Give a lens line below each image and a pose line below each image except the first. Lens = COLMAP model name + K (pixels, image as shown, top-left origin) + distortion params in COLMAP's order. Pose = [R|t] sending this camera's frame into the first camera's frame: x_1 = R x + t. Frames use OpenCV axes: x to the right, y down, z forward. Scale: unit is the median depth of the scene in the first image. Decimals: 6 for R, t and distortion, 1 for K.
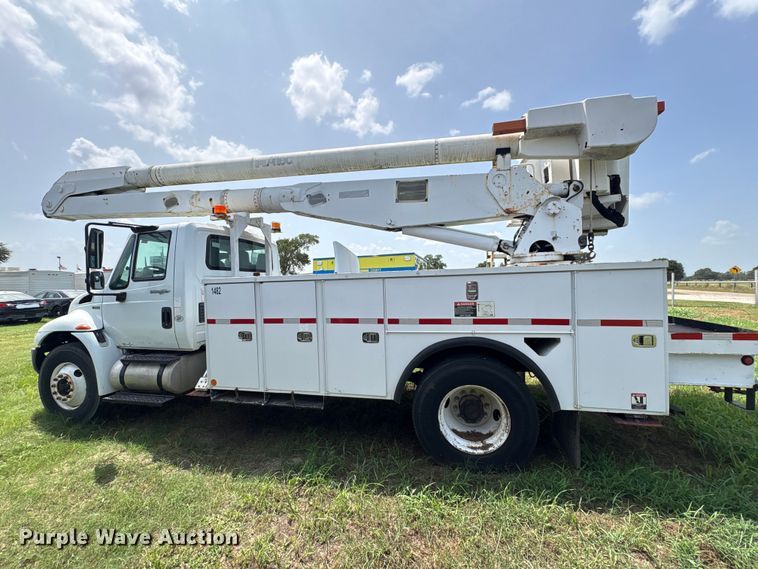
lens RADIAL K [[303.1, 0, 378.4], [0, 303.1, 282.4], [0, 0, 1]] dist [0.000384, 0.000185]
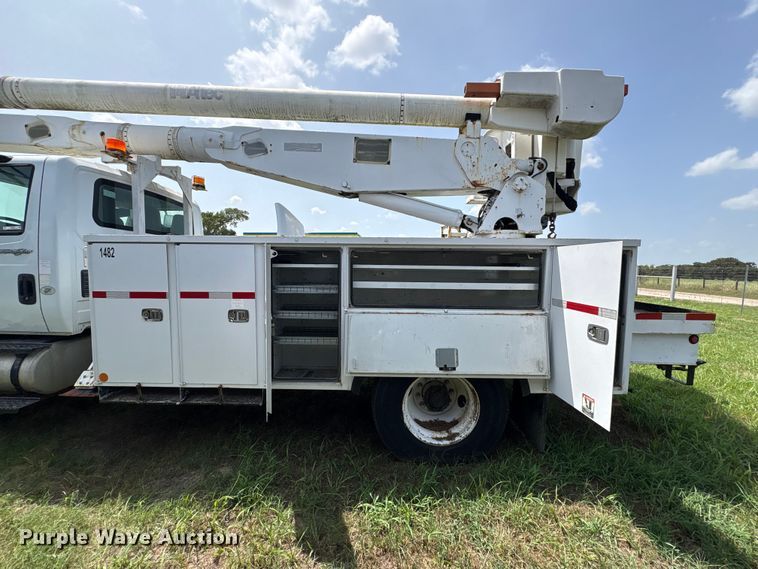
lens RADIAL K [[303.1, 0, 378.4], [0, 303.1, 282.4], [0, 0, 1]] dist [0.000384, 0.000185]
pose [[0.976434, 0.029229, 0.213830, -0.055407], [-0.040271, 0.998061, 0.047464, 0.037997], [-0.212028, -0.054956, 0.975717, 0.151113]]
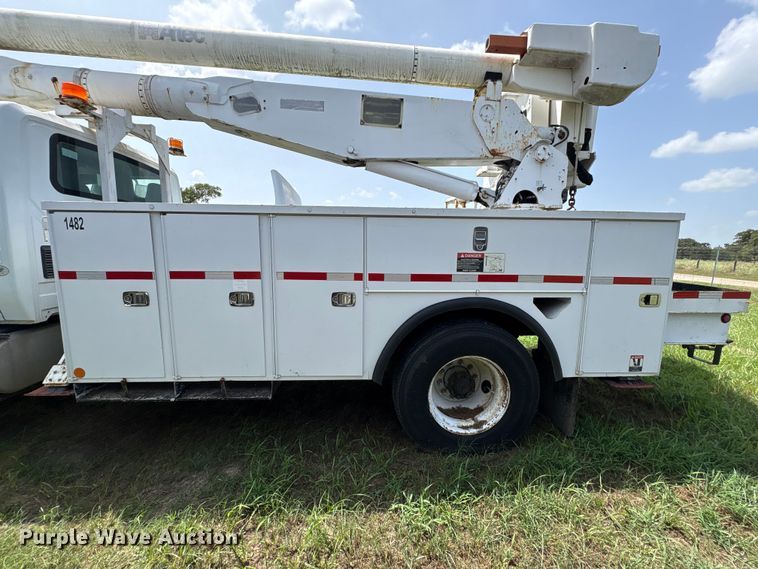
lens RADIAL K [[303.1, 0, 378.4], [0, 303.1, 282.4], [0, 0, 1]] dist [0.000384, 0.000185]
pose [[0.959721, 0.008680, 0.280822, -0.129291], [-0.041474, 0.992950, 0.111045, 0.050703], [-0.277878, -0.118219, 0.953314, 0.254801]]
